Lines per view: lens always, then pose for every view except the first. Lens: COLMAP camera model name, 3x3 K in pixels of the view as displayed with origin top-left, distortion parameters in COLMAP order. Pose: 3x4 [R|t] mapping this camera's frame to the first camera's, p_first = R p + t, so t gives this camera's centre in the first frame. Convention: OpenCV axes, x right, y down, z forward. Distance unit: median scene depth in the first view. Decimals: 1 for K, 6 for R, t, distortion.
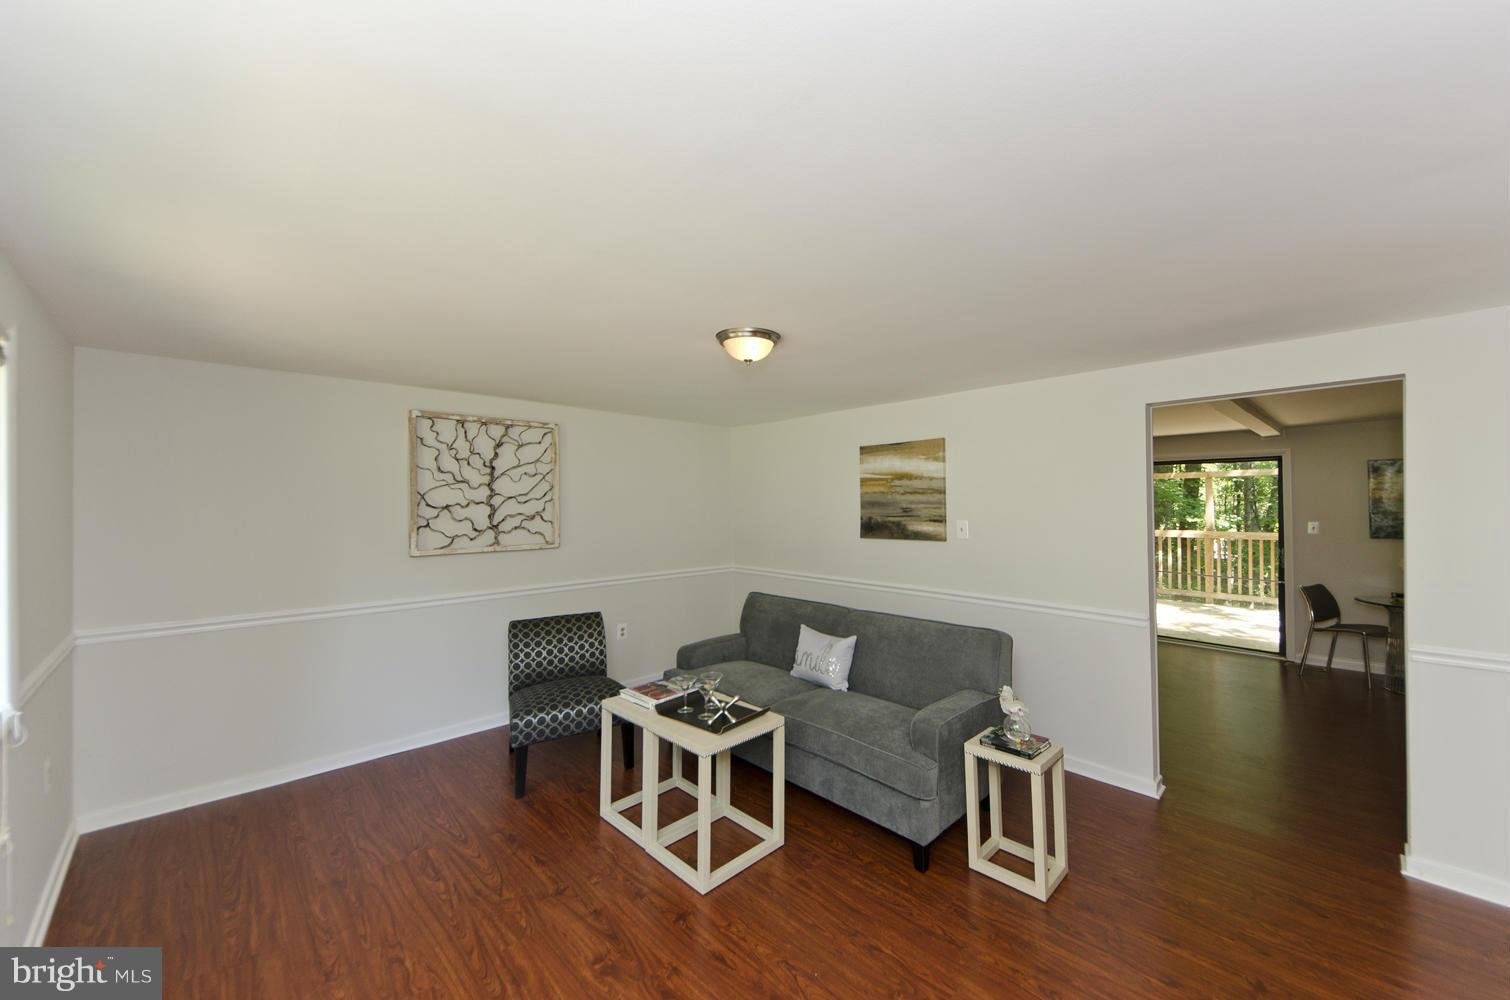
lens RADIAL K [[584.5, 0, 790.1], [0, 584.5, 512.9], [0, 0, 1]] dist [0.103214, -0.000058]
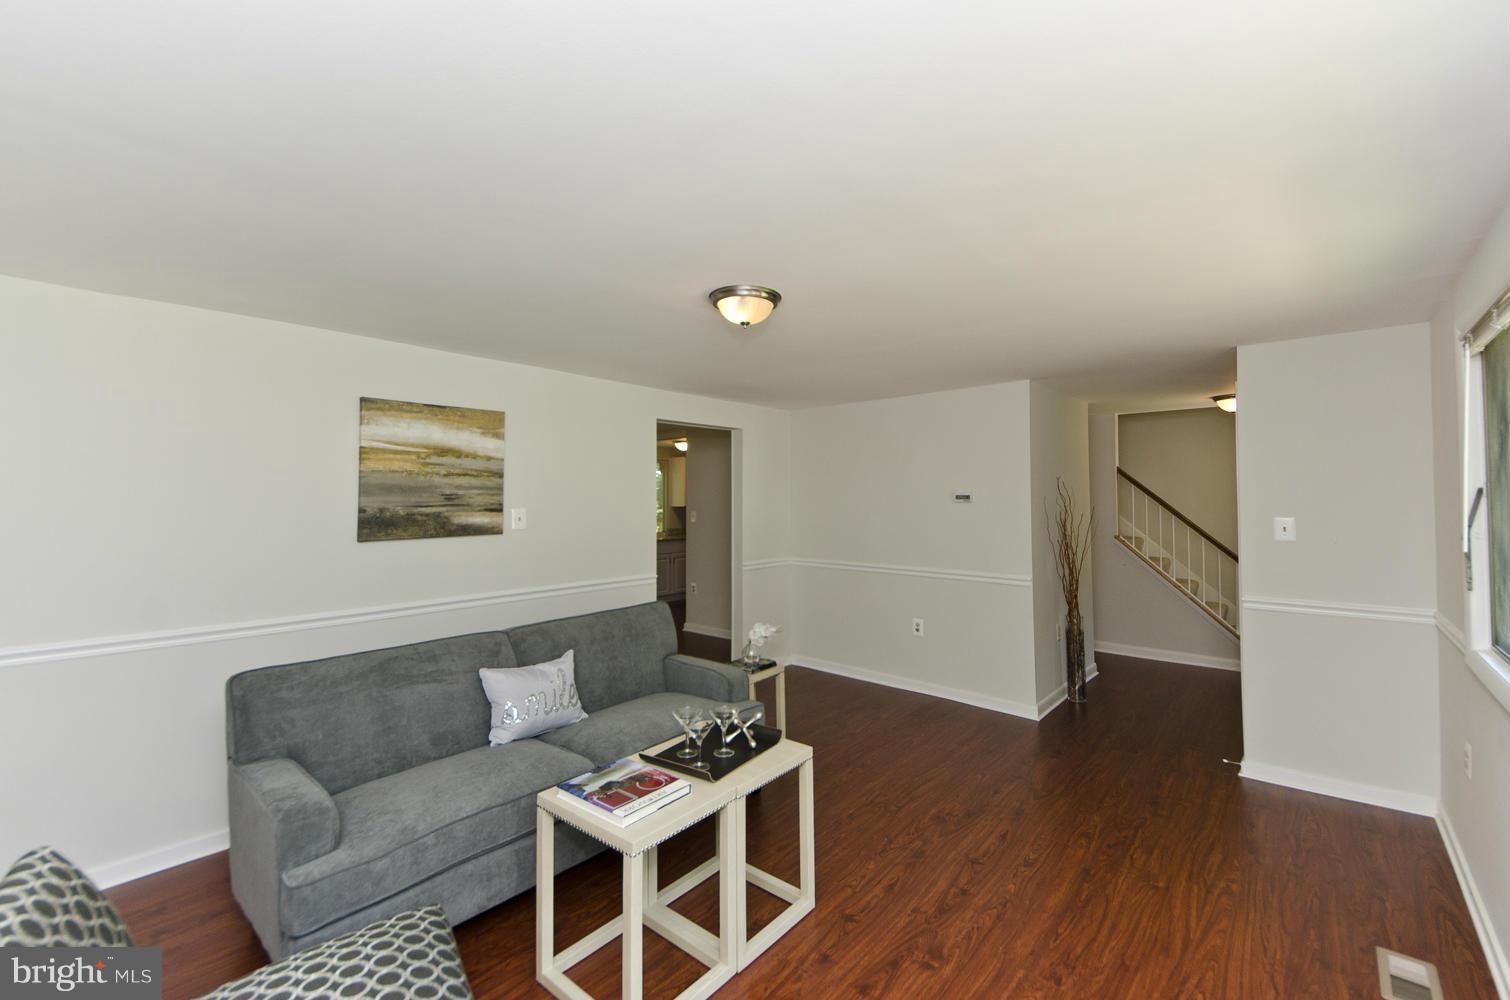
lens RADIAL K [[640.9, 0, 755.0], [0, 640.9, 500.0], [0, 0, 1]] dist [0.104141, 0.000046]
pose [[-0.065073, -0.002139, 0.997878, -0.690736], [0.016857, 0.999853, 0.003243, 0.002801], [-0.997738, 0.017032, -0.065027, 0.692119]]
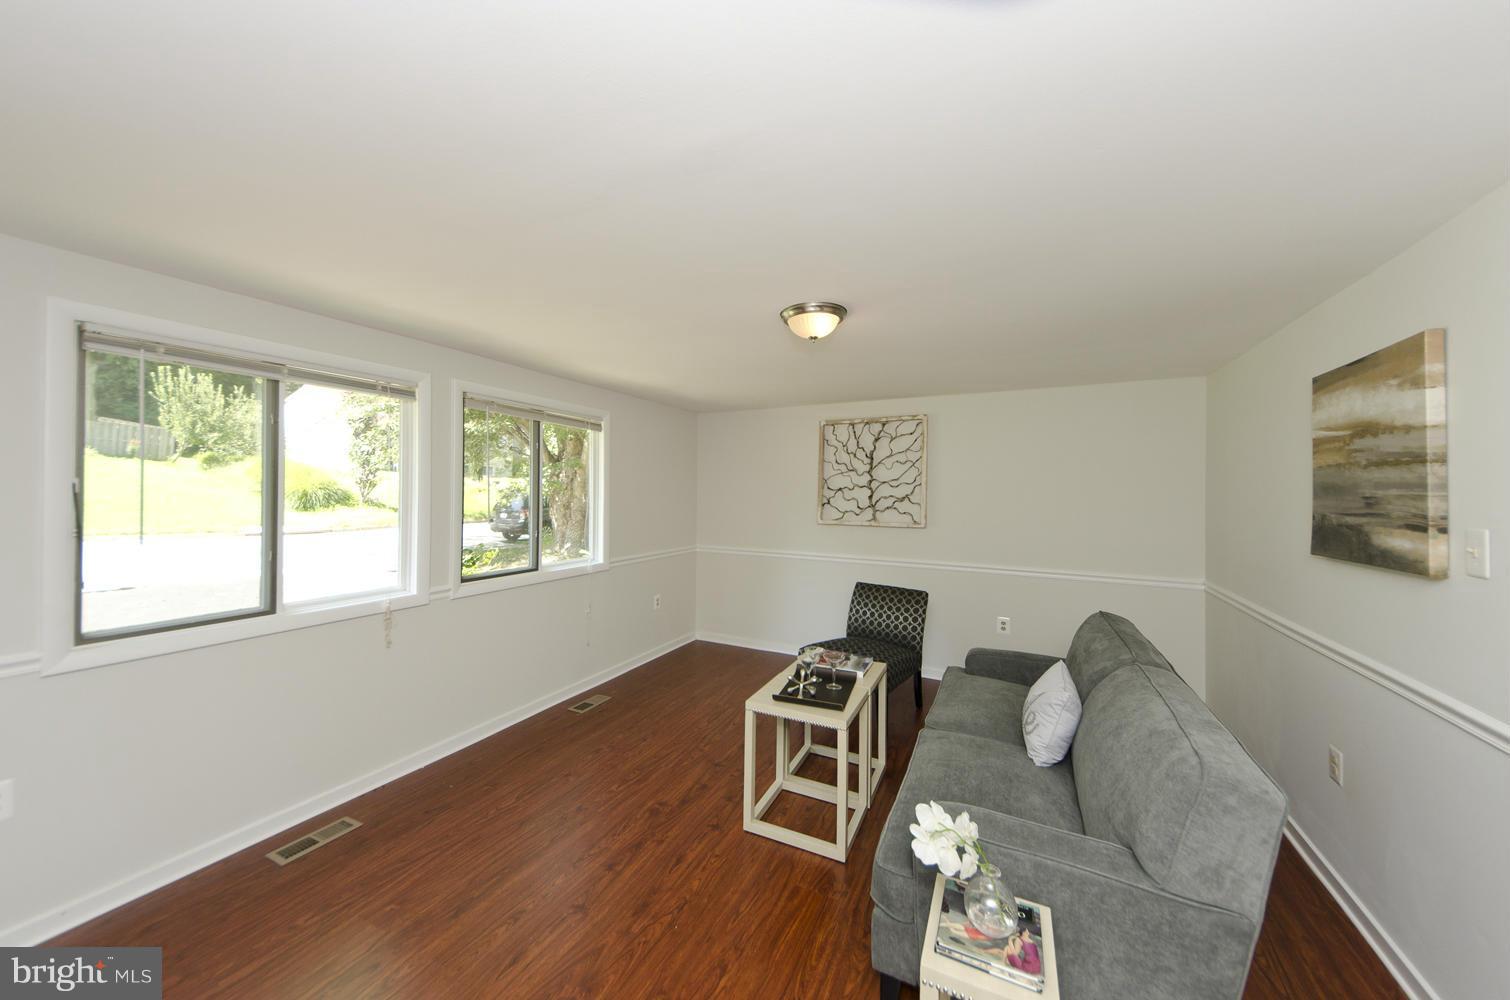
lens RADIAL K [[552.1, 0, 755.0], [0, 552.1, 500.0], [0, 0, 1]] dist [0.099417, -0.000080]
pose [[0.325935, 0.023628, -0.945097, 0.512331], [-0.026806, 0.999517, 0.015744, -0.000615], [0.945012, 0.020203, 0.326410, 0.400582]]
